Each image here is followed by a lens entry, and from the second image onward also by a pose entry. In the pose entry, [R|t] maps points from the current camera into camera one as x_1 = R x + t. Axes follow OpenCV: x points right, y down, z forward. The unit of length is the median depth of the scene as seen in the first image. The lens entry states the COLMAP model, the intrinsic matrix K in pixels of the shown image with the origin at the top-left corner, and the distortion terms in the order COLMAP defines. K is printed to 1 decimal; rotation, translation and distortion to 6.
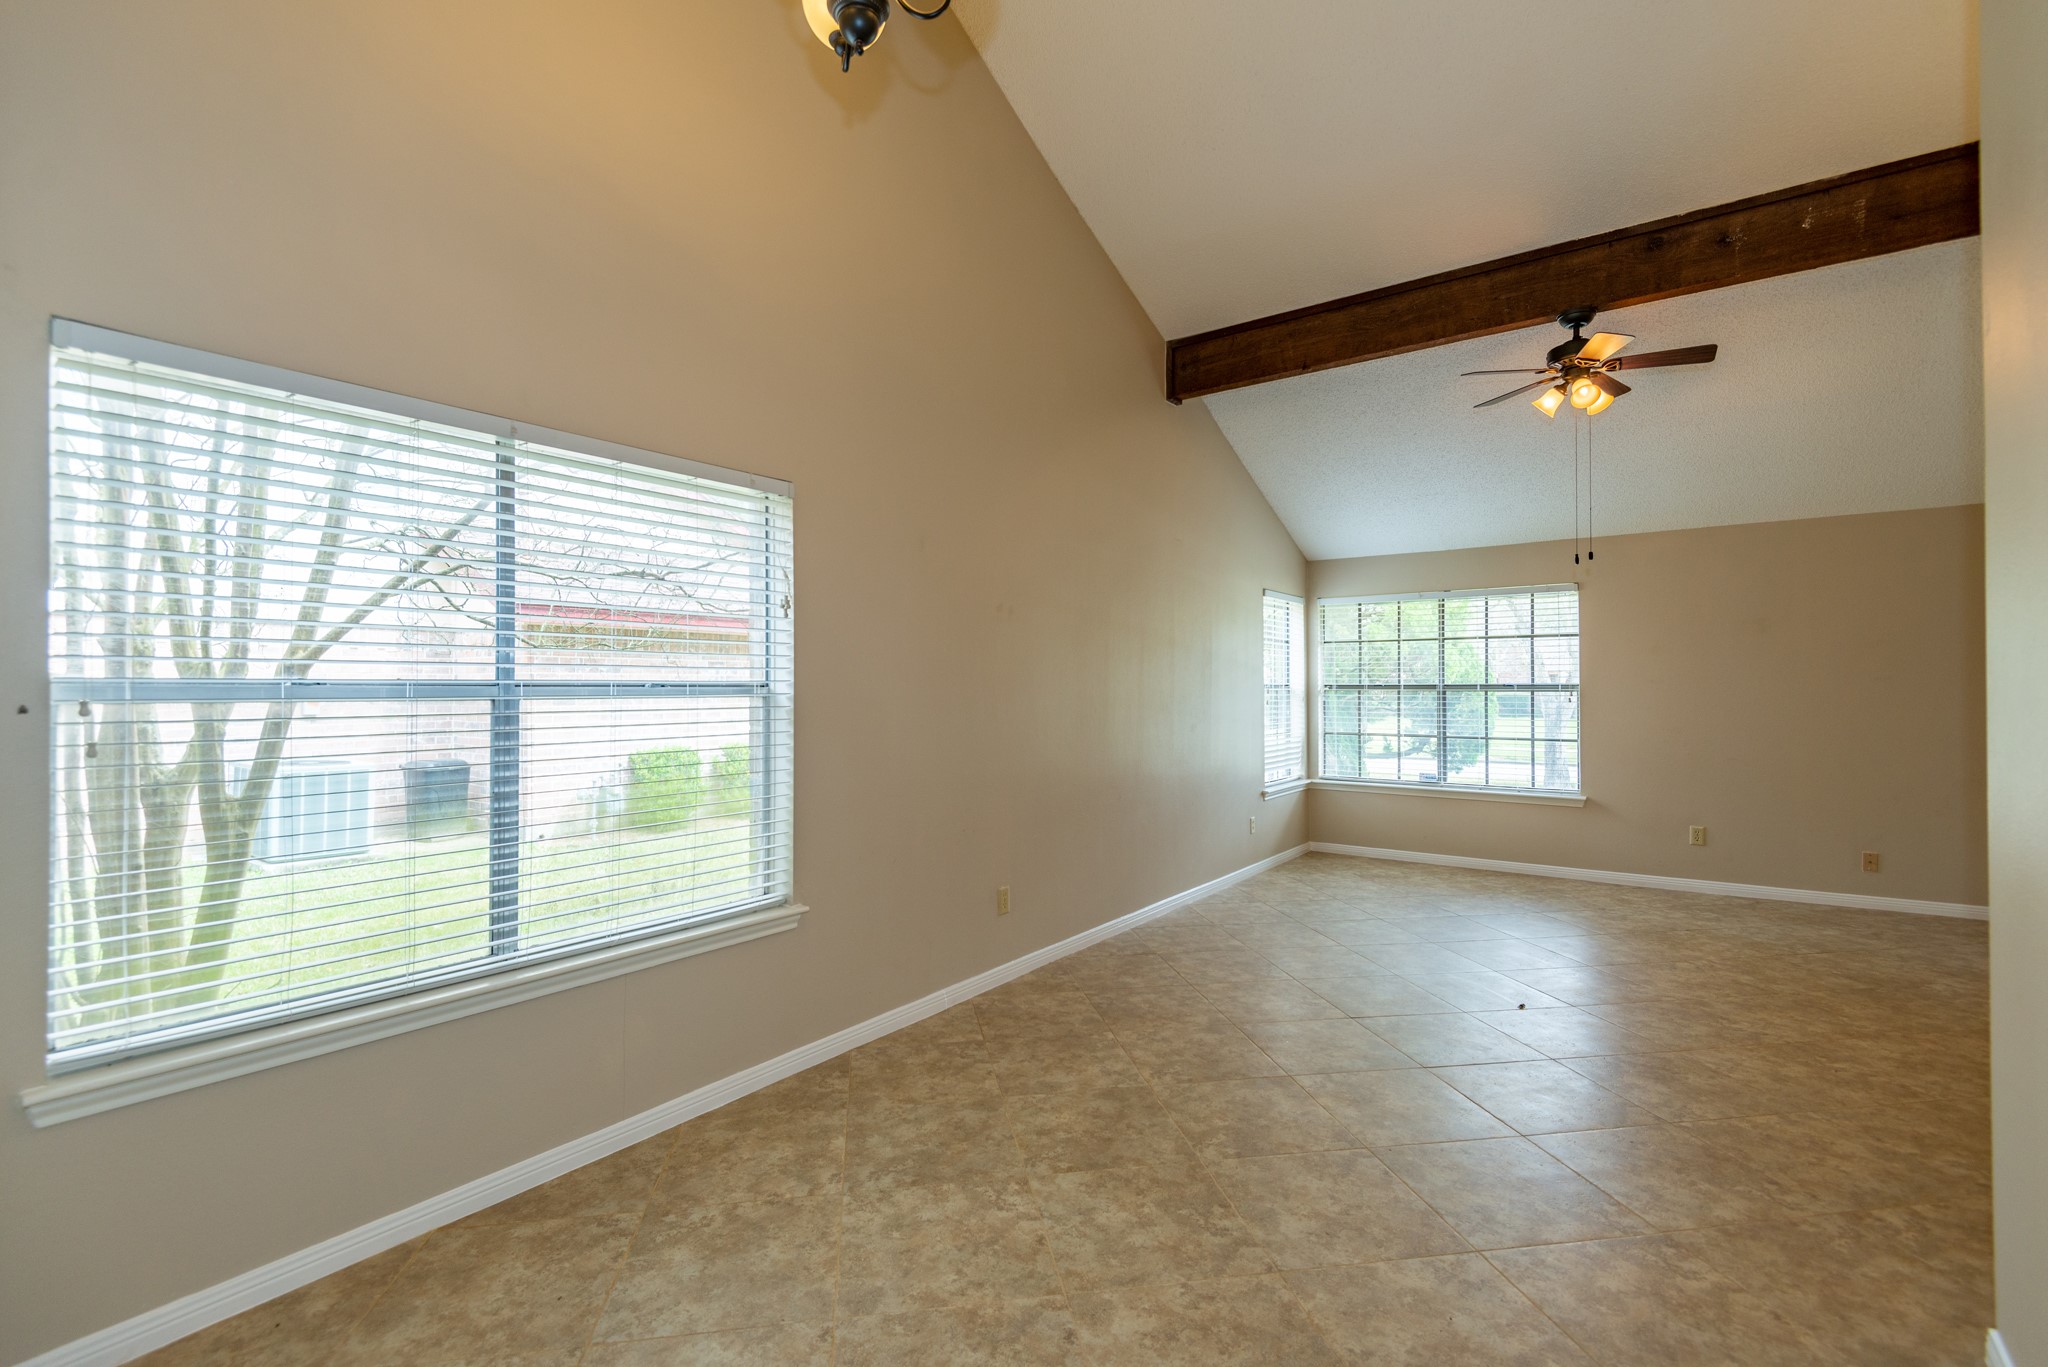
lens RADIAL K [[926.3, 0, 1024.0], [0, 926.3, 683.5], [0, 0, 1]] dist [0.040491, -0.021825]
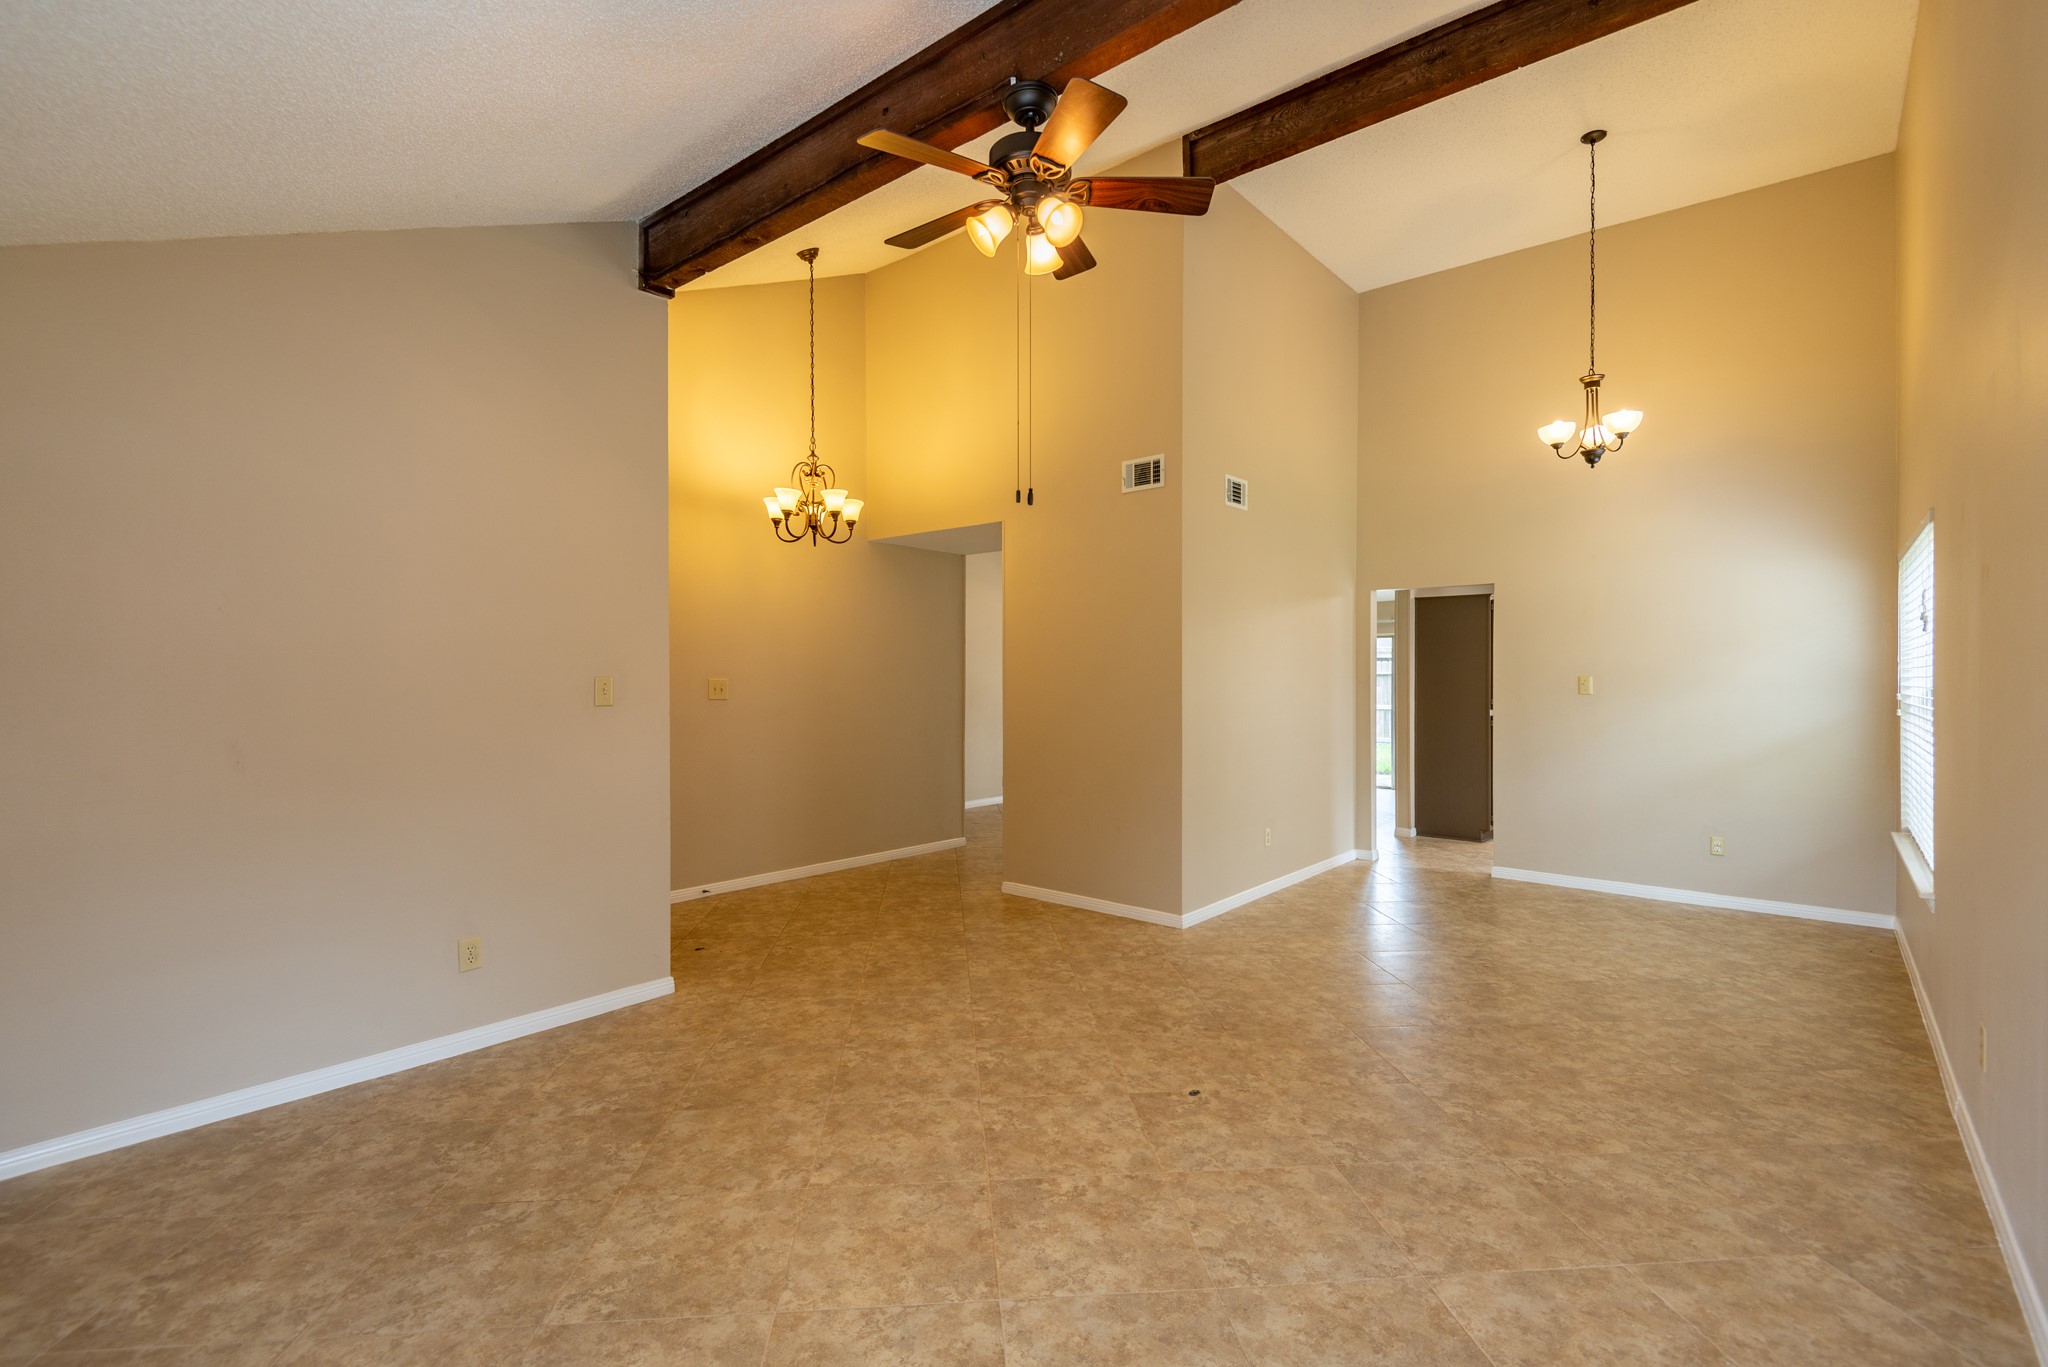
lens RADIAL K [[931.4, 0, 1014.8], [0, 931.4, 681.7], [0, 0, 1]] dist [0.052987, -0.033271]
pose [[-0.997034, 0.000451, 0.076965, 0.734521], [0.000437, 1.000000, -0.000194, -0.012840], [-0.076965, -0.000160, -0.997034, 2.153611]]
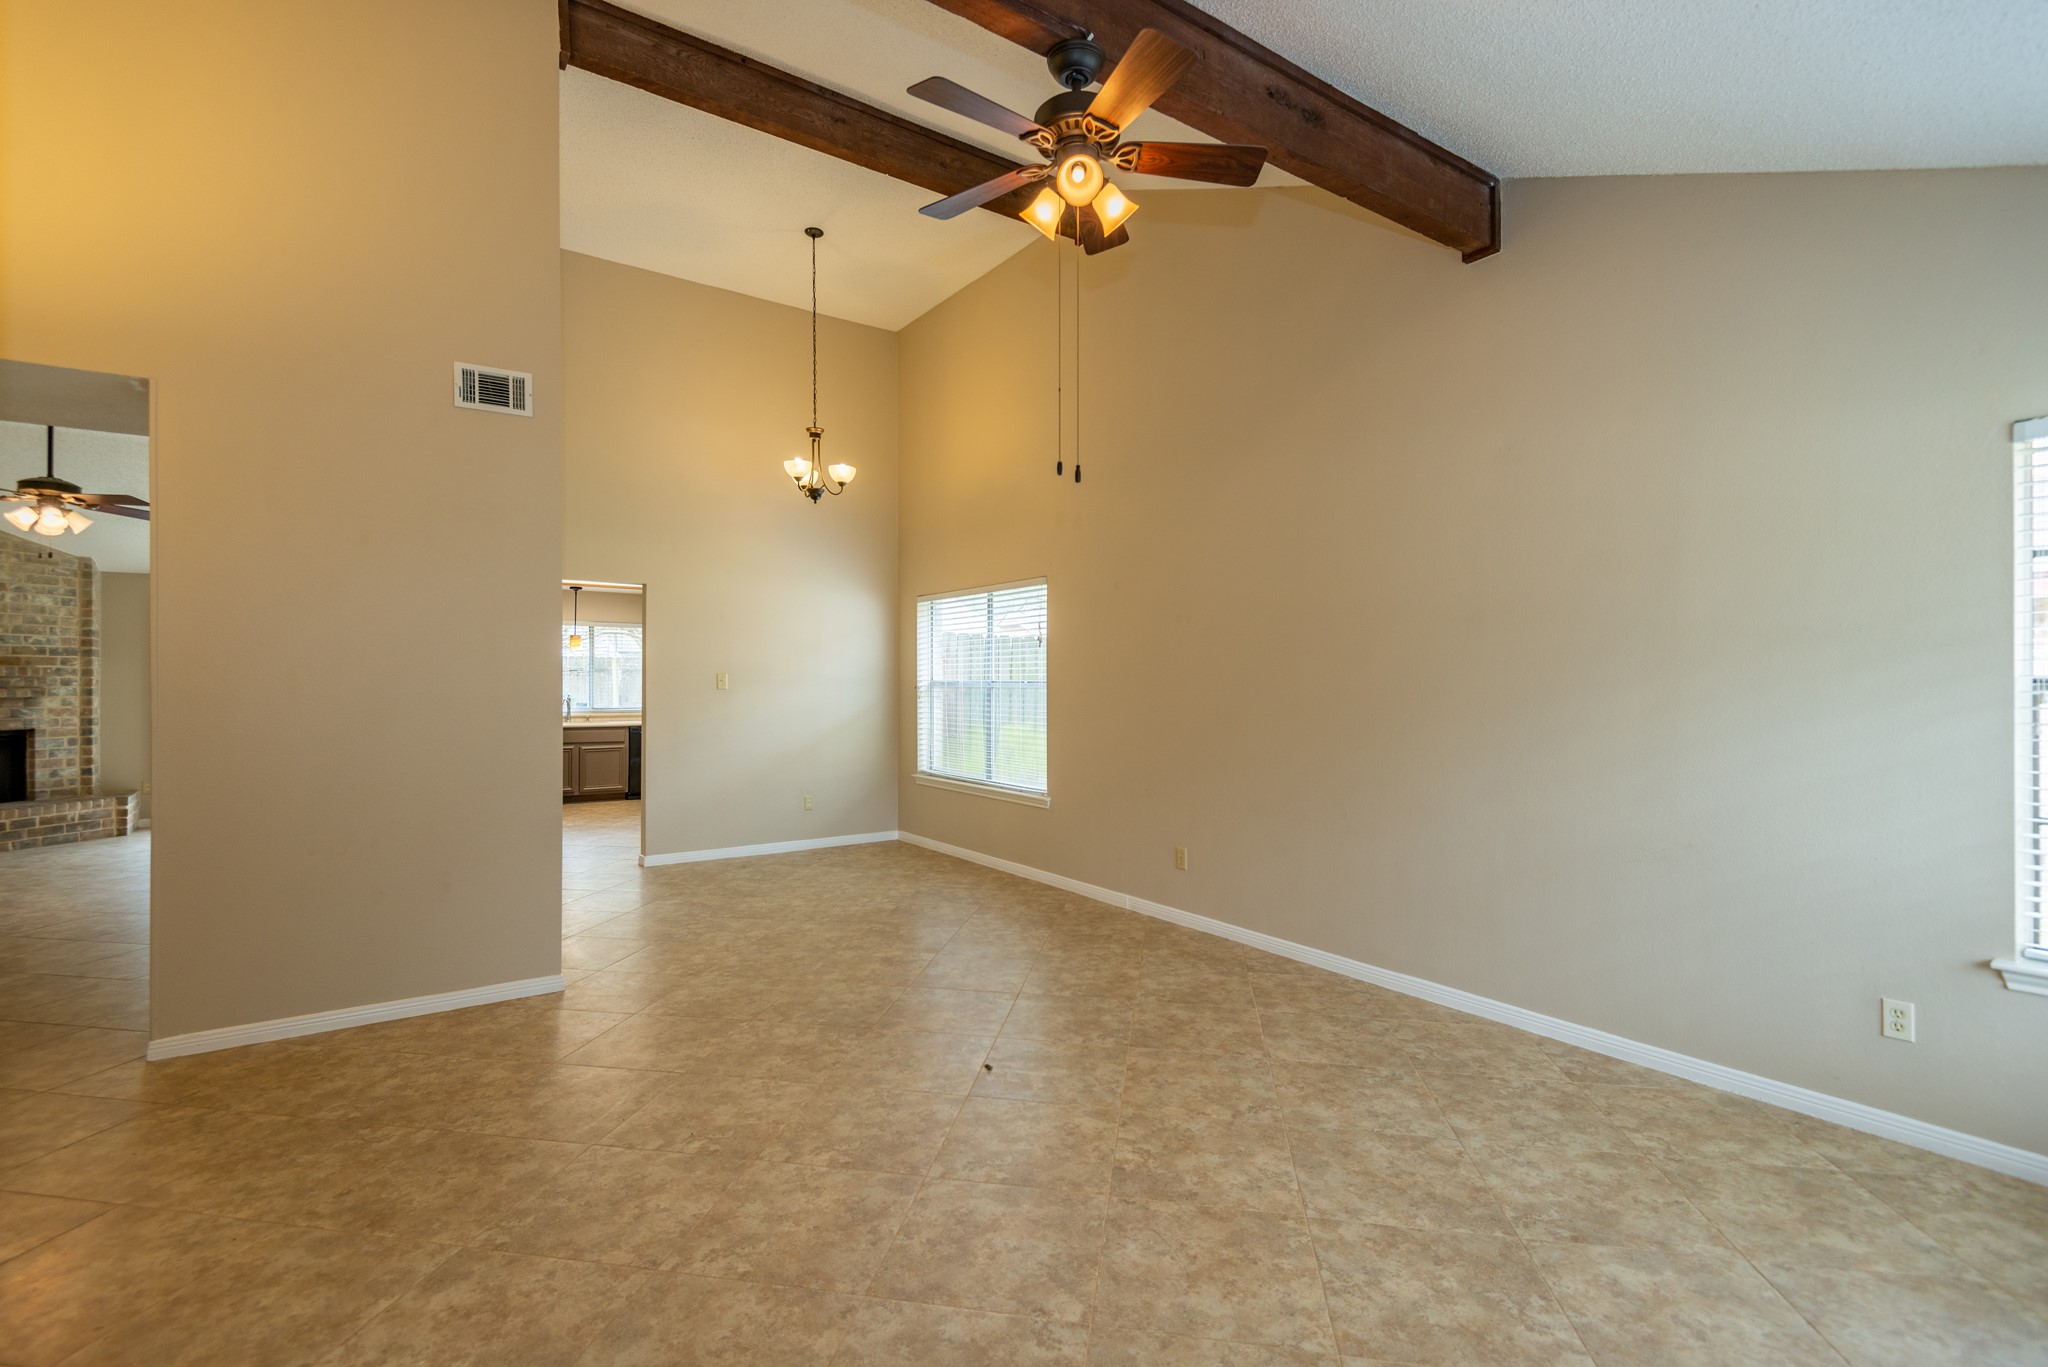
lens RADIAL K [[926.3, 0, 1024.0], [0, 926.3, 683.5], [0, 0, 1]] dist [0.040491, -0.021825]
pose [[-0.327444, 0.002715, -0.944867, 1.543504], [0.004681, 0.999988, 0.001251, -0.000273], [0.944859, -0.004013, -0.327453, 1.542131]]
